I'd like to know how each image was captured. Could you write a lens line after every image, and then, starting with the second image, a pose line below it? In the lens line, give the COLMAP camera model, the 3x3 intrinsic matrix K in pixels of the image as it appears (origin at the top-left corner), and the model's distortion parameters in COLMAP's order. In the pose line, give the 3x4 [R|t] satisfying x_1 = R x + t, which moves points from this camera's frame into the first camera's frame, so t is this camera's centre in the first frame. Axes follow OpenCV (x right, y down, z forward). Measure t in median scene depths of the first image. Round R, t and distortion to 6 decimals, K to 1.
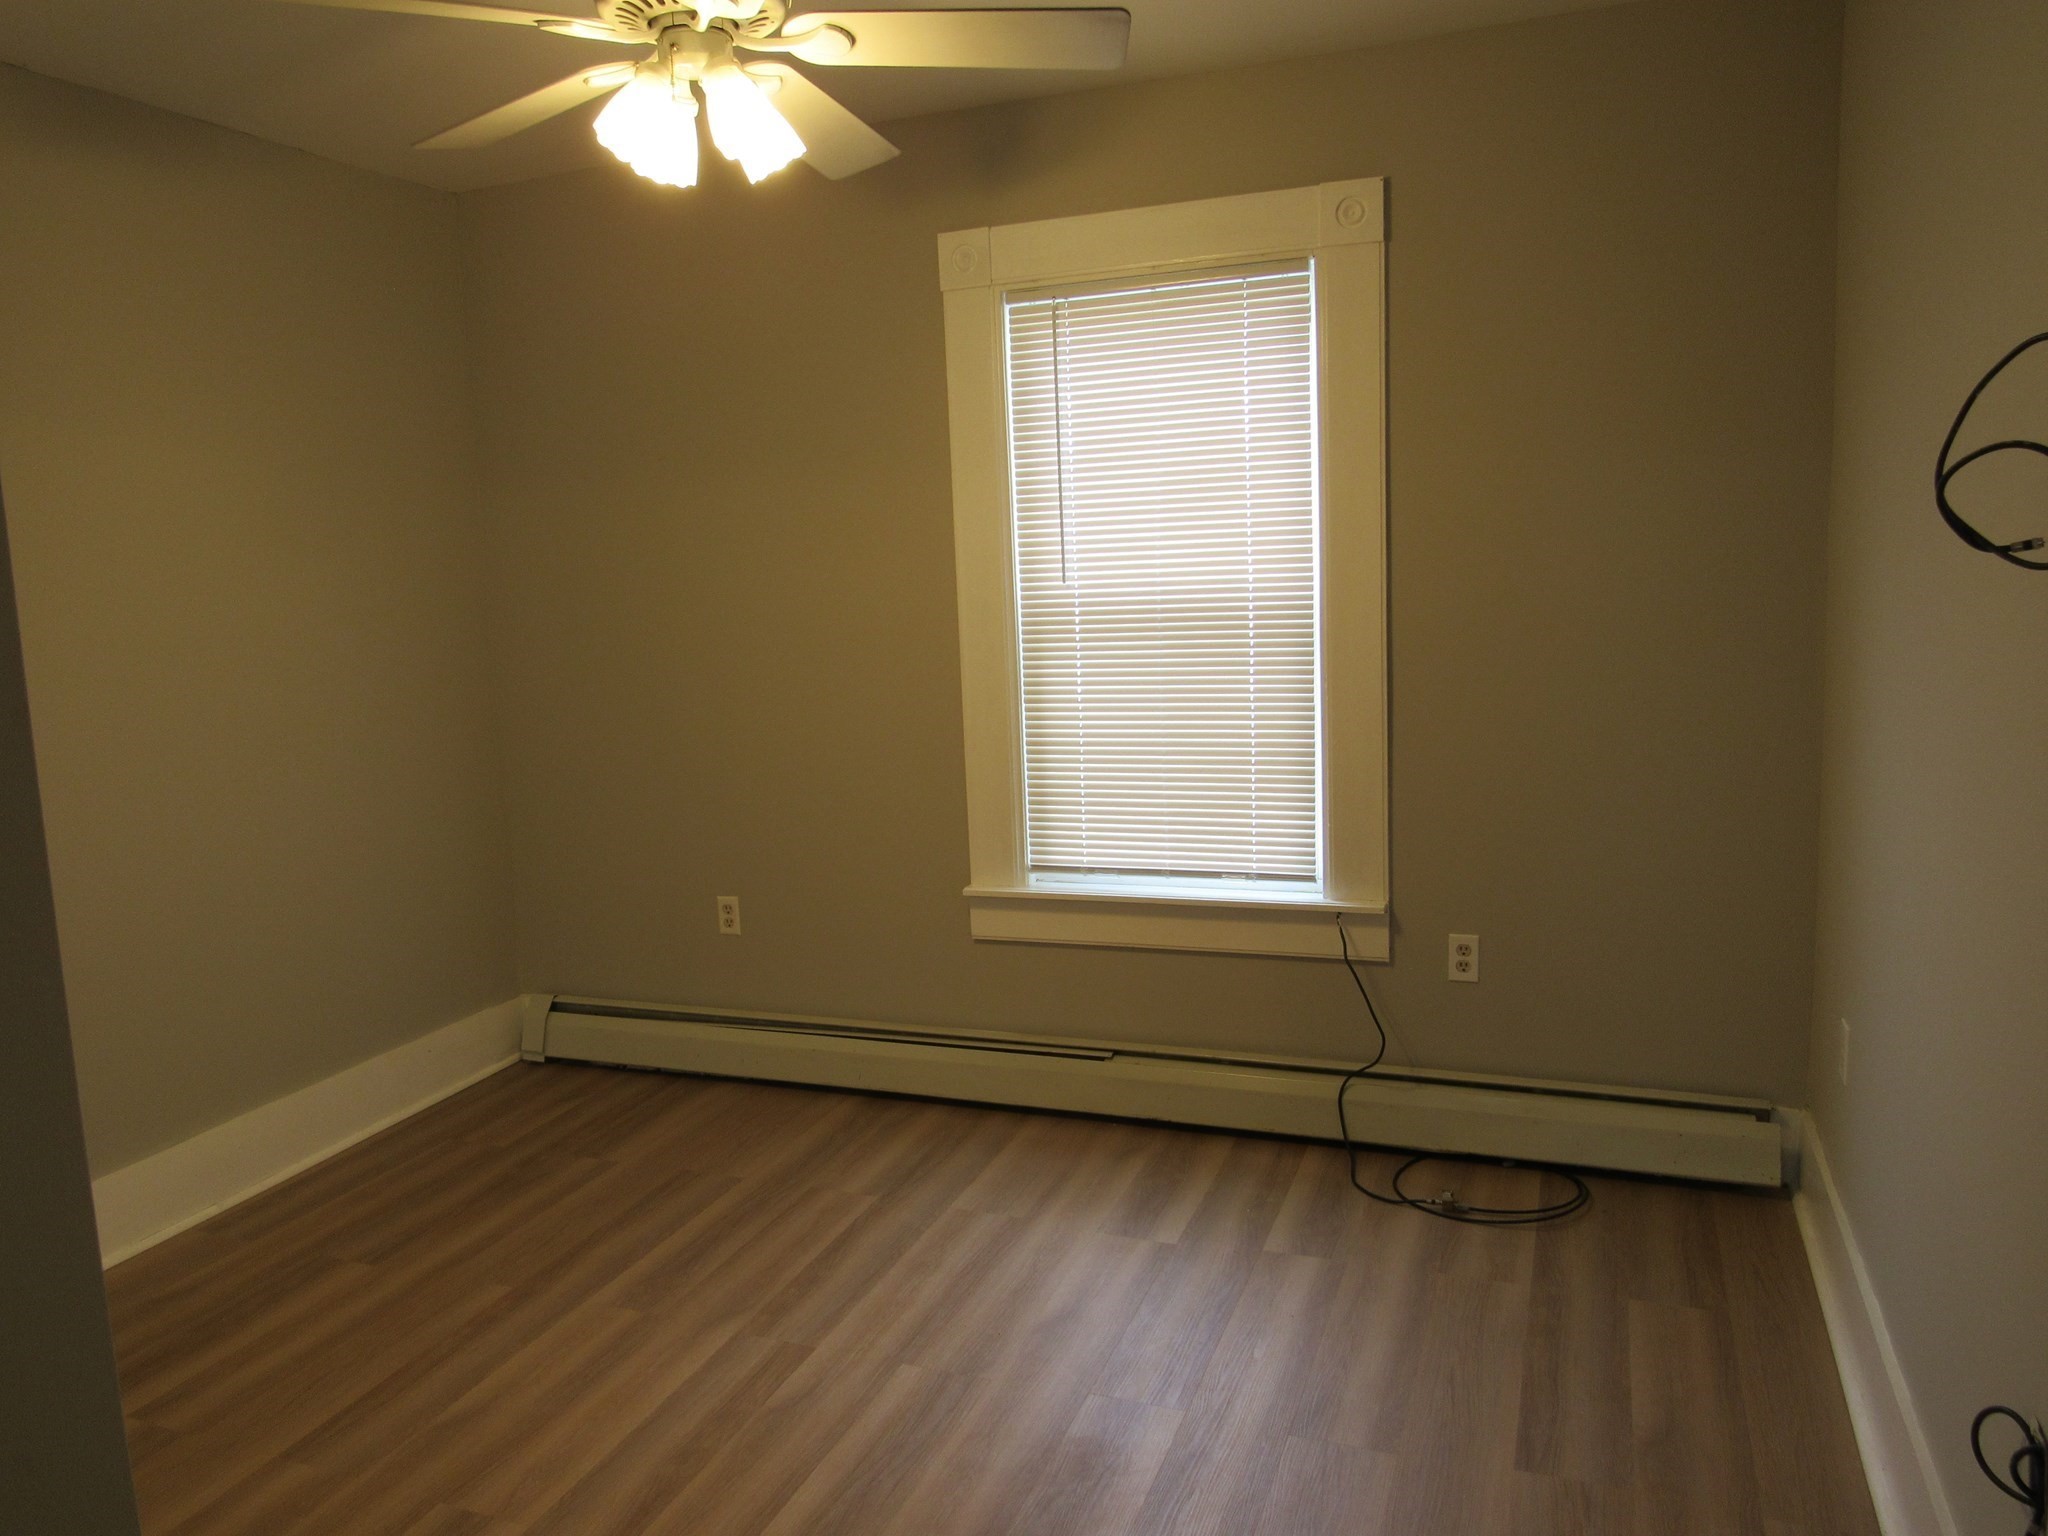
lens RADIAL K [[1471.3, 0, 1043.2], [0, 1471.3, 763.5], [0, 0, 1]] dist [-0.011715, -0.000636]
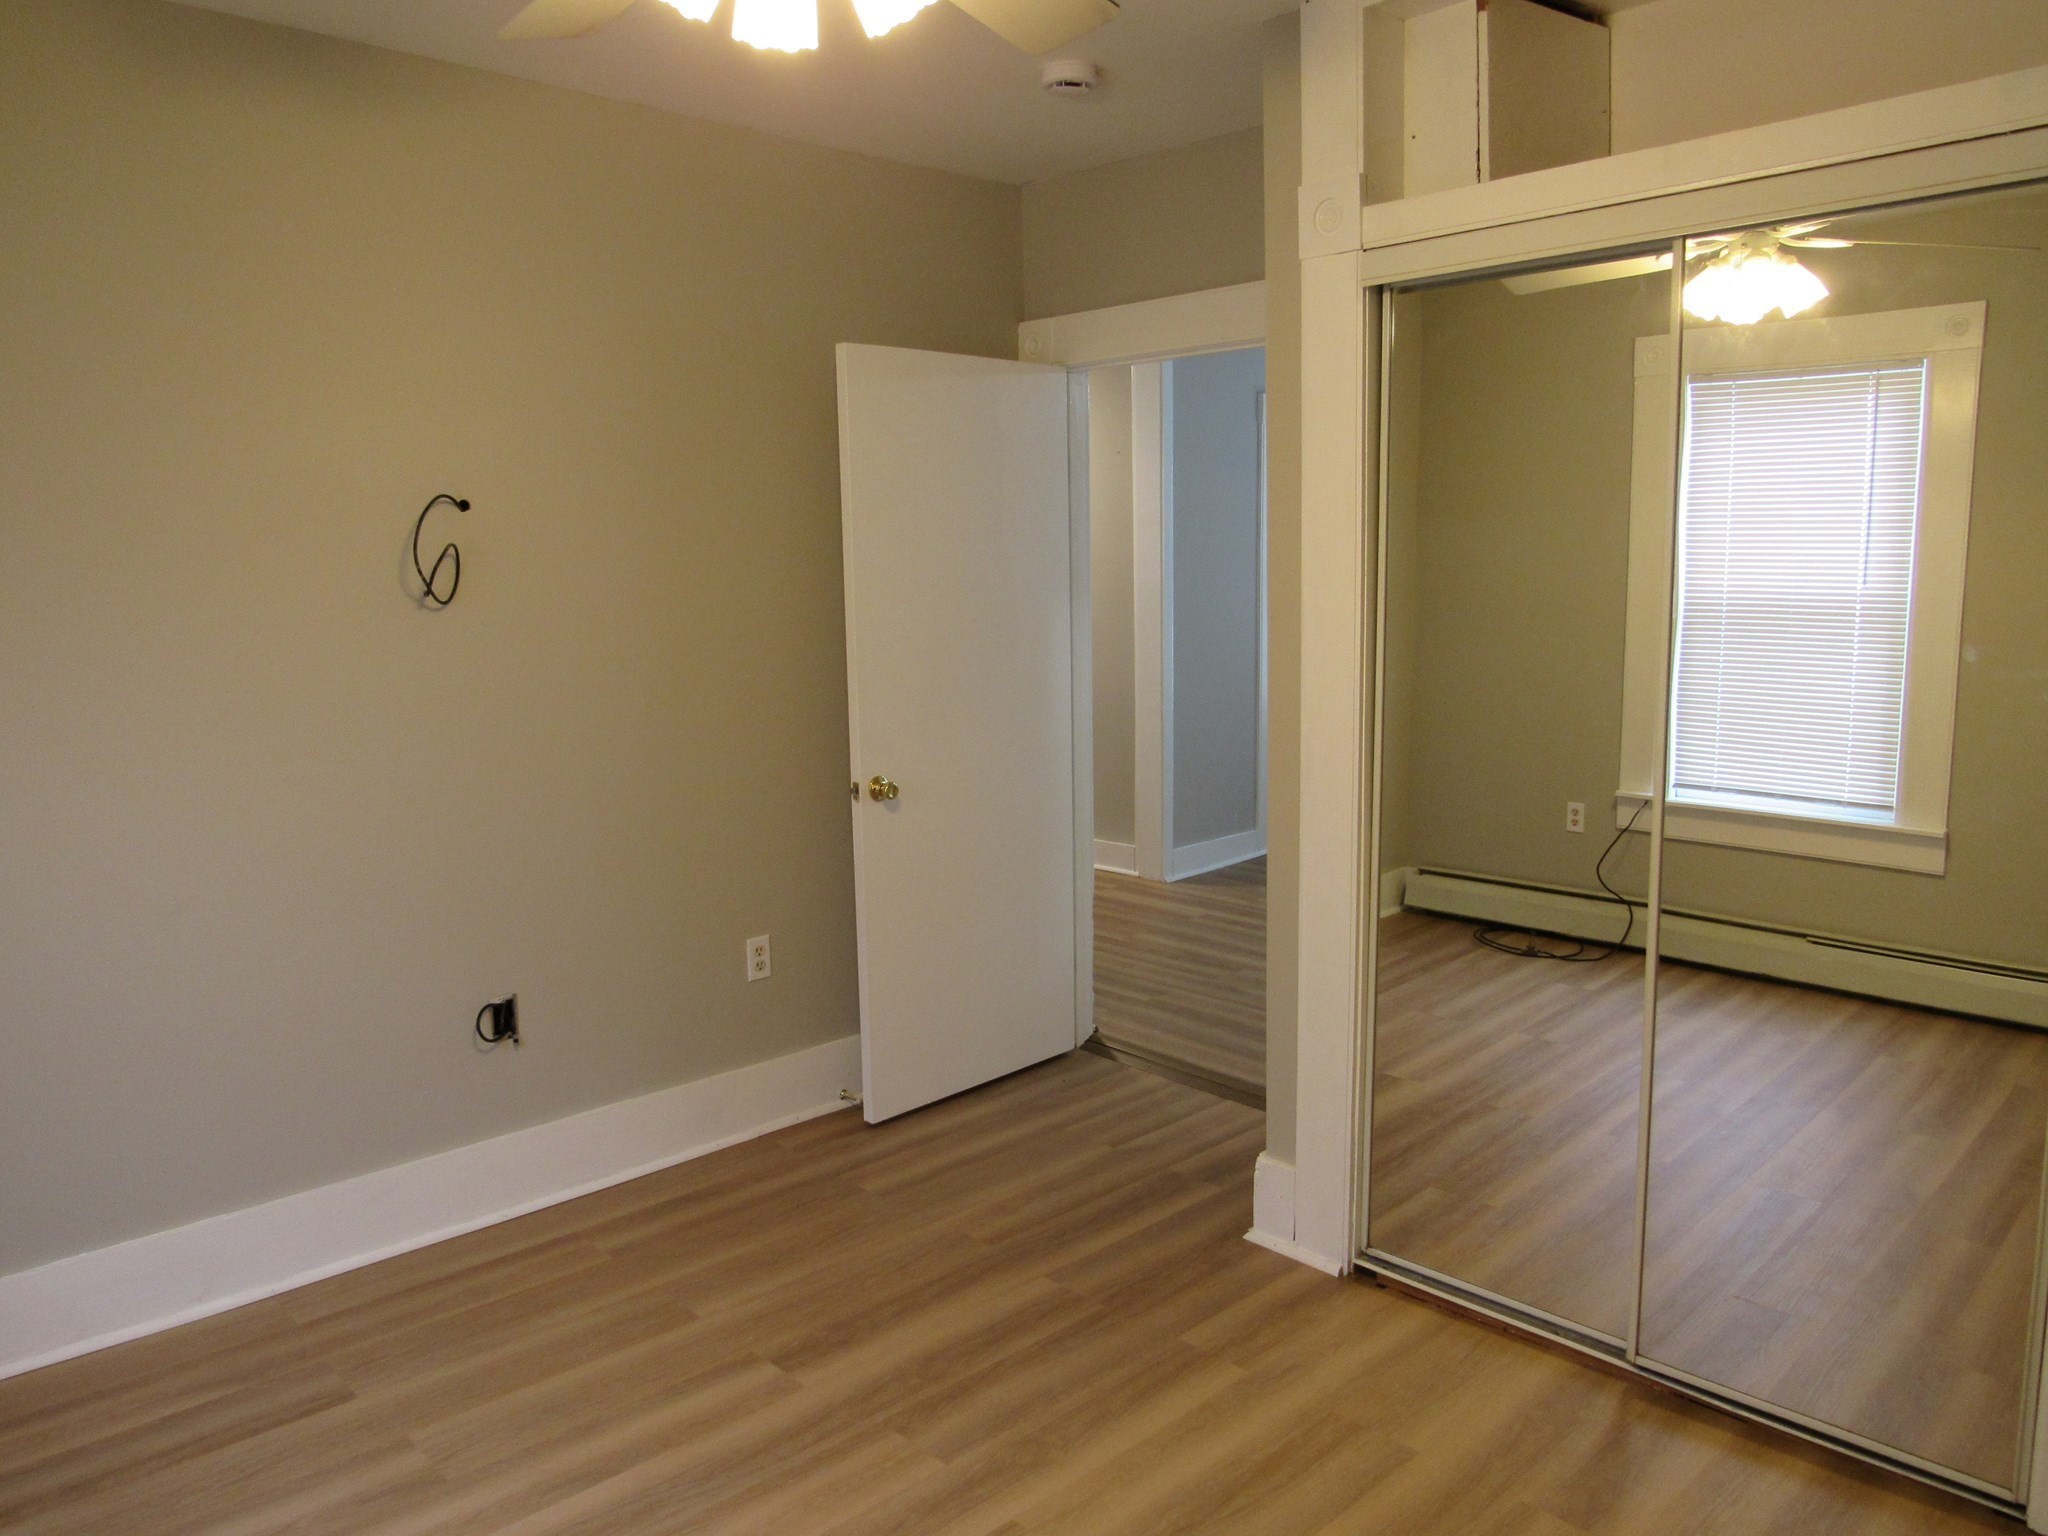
lens RADIAL K [[1472.7, 0, 1010.6], [0, 1472.7, 761.1], [0, 0, 1]] dist [-0.007354, -0.001847]
pose [[-0.889689, -0.006844, 0.456515, -0.436897], [0.119748, 0.961386, 0.247785, -0.147171], [-0.440583, 0.275119, -0.854515, 1.077516]]
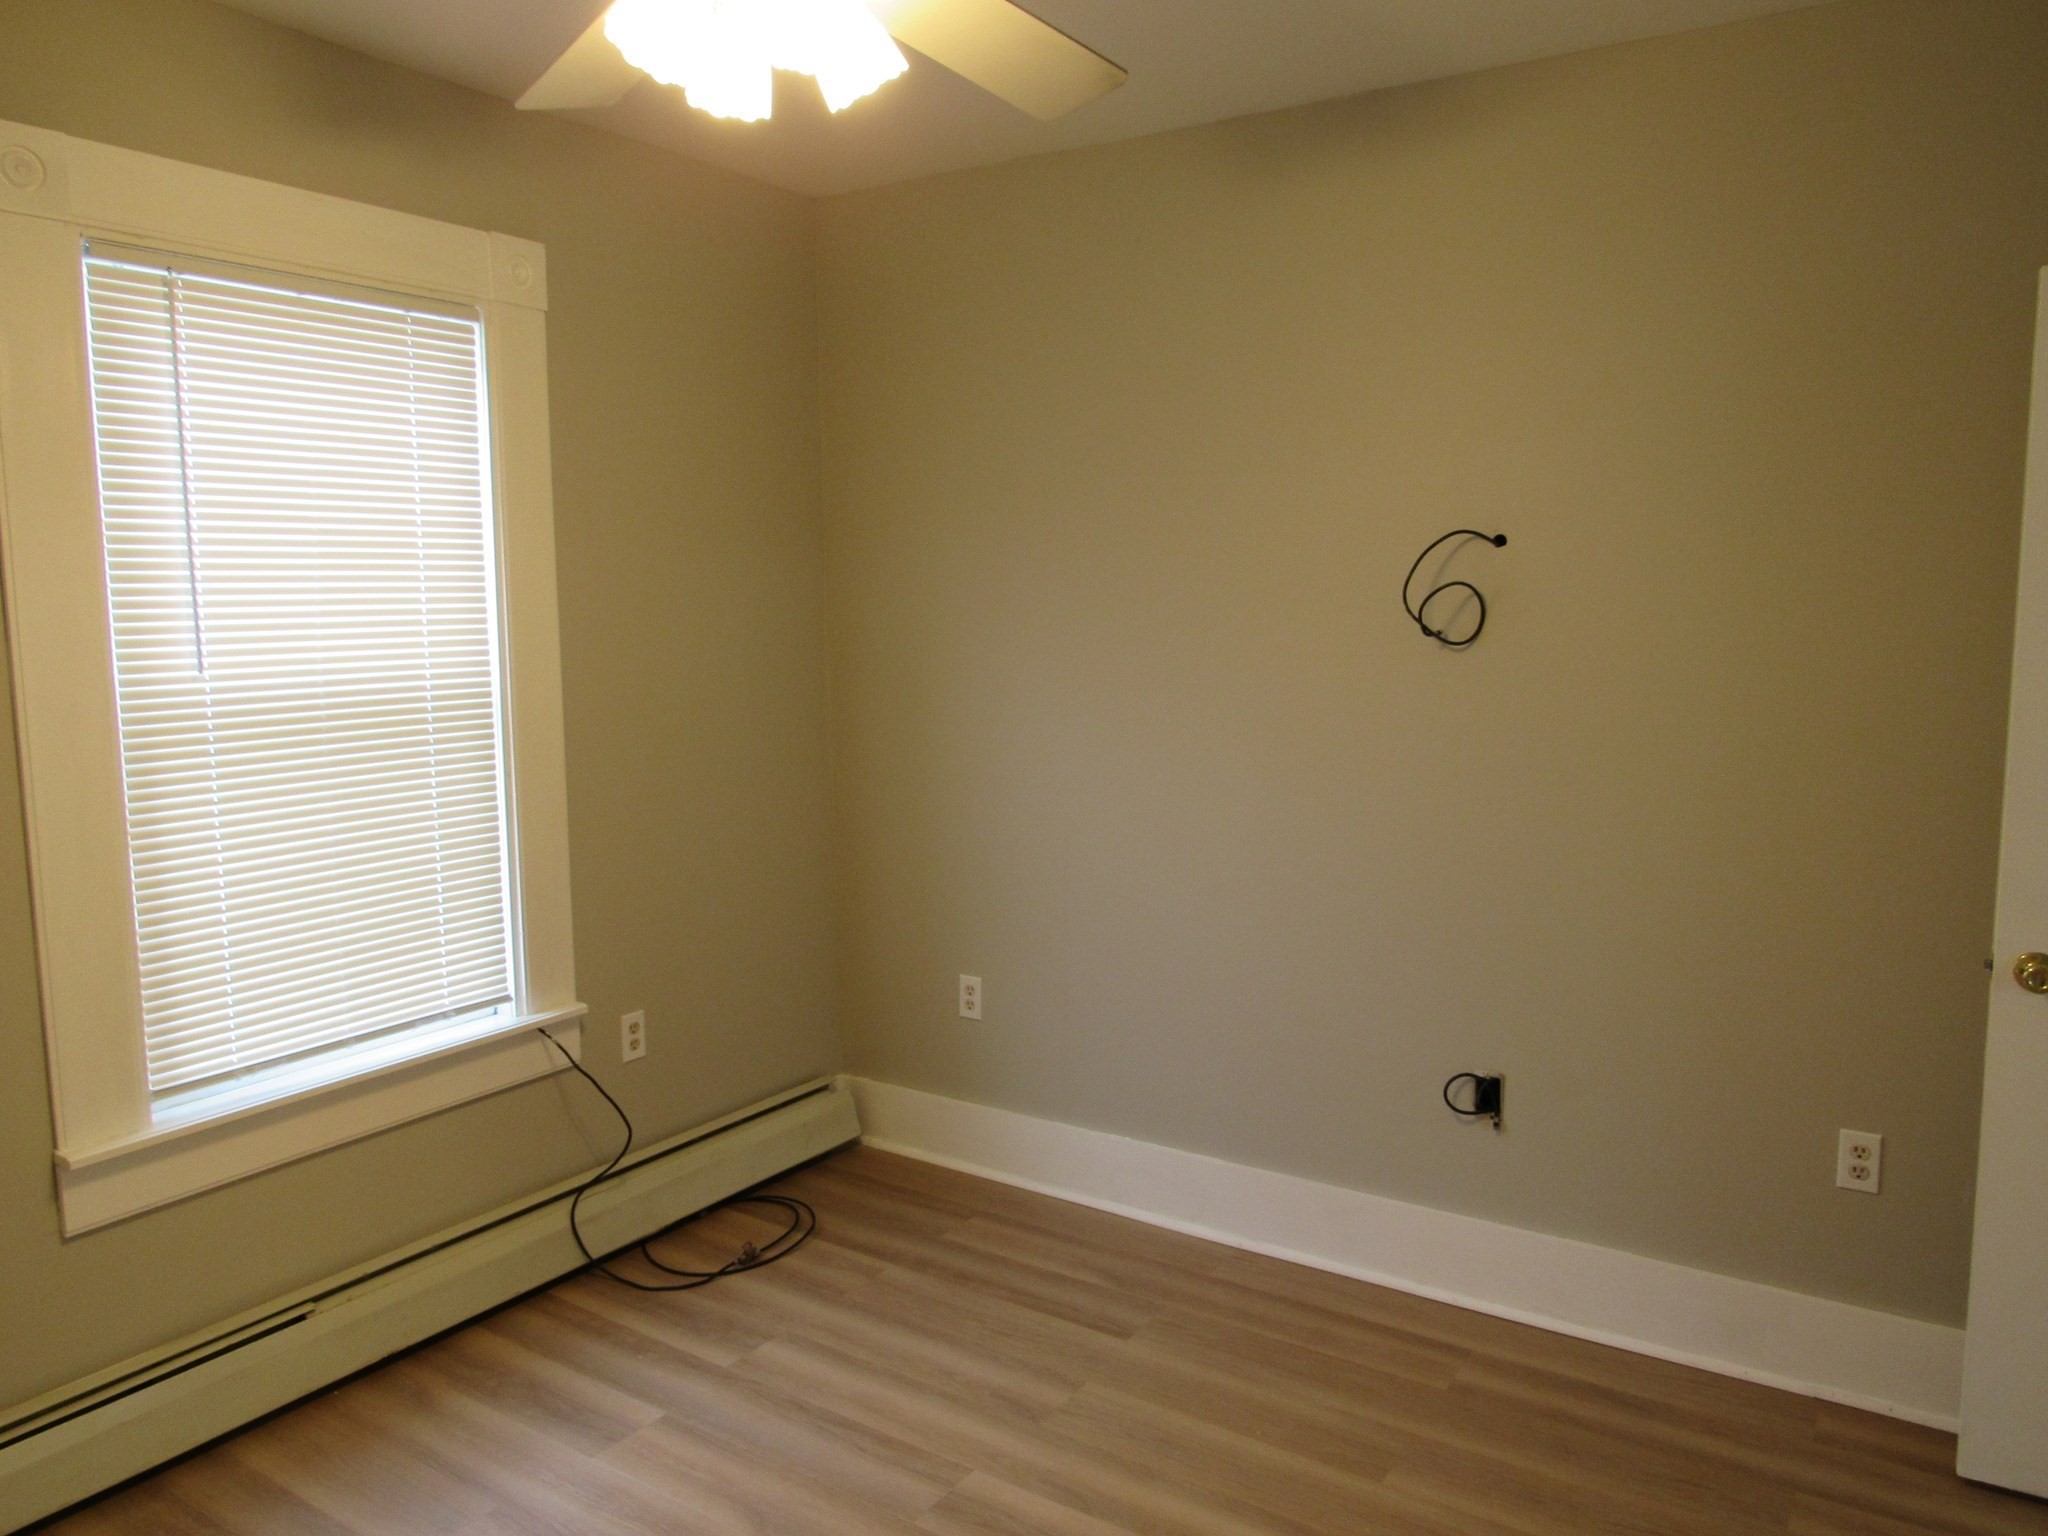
lens RADIAL K [[1472.7, 0, 1010.6], [0, 1472.7, 761.1], [0, 0, 1]] dist [-0.007354, -0.001847]
pose [[0.222084, -0.071622, 0.972393, -0.616787], [0.134672, 0.989993, 0.042161, -0.061313], [-0.965682, 0.121591, 0.229507, 0.491848]]
